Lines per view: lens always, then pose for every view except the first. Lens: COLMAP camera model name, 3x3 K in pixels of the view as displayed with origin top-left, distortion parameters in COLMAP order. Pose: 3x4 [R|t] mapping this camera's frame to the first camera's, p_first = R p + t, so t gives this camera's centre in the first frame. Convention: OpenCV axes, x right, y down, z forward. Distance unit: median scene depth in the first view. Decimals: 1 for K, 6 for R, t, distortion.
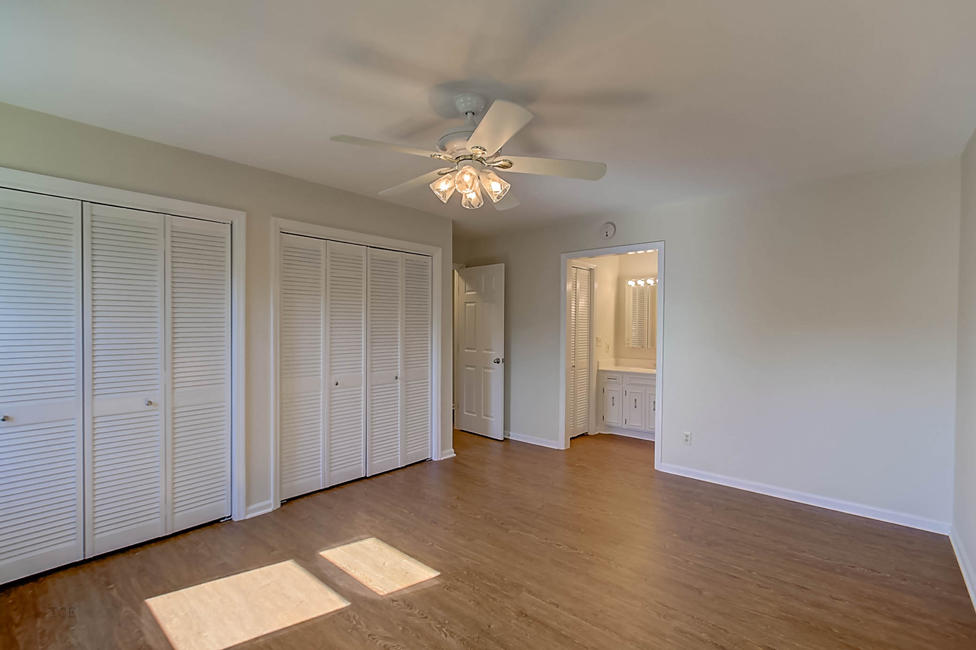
lens RADIAL K [[441.6, 0, 489.7], [0, 441.6, 324.6], [0, 0, 1]] dist [-0.031031, 0.000052]
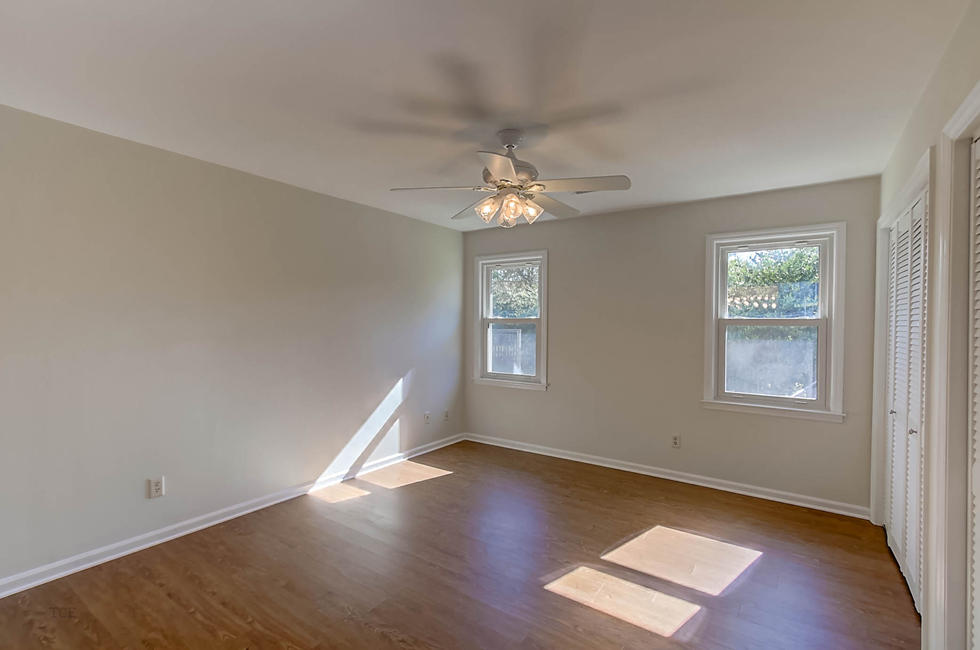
lens RADIAL K [[447.4, 0, 489.0], [0, 447.4, 329.0], [0, 0, 1]] dist [-0.000323, 0.001239]
pose [[-0.995172, -0.013478, -0.097218, 0.087929], [-0.014942, 0.999786, 0.014341, -0.011886], [0.097003, 0.015724, -0.995160, 1.558268]]
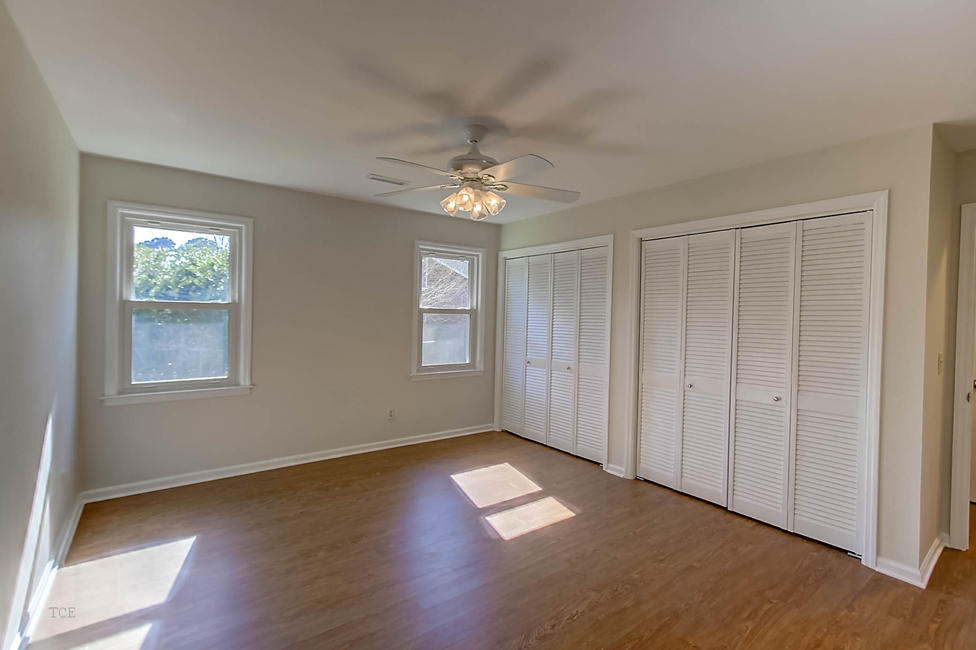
lens RADIAL K [[445.6, 0, 487.0], [0, 445.6, 328.9], [0, 0, 1]] dist [-0.000323, 0.001239]
pose [[-0.215000, 0.020698, -0.976395, 0.805916], [-0.022119, 0.999416, 0.026056, -0.004962], [0.976363, 0.027199, -0.214417, 0.937849]]
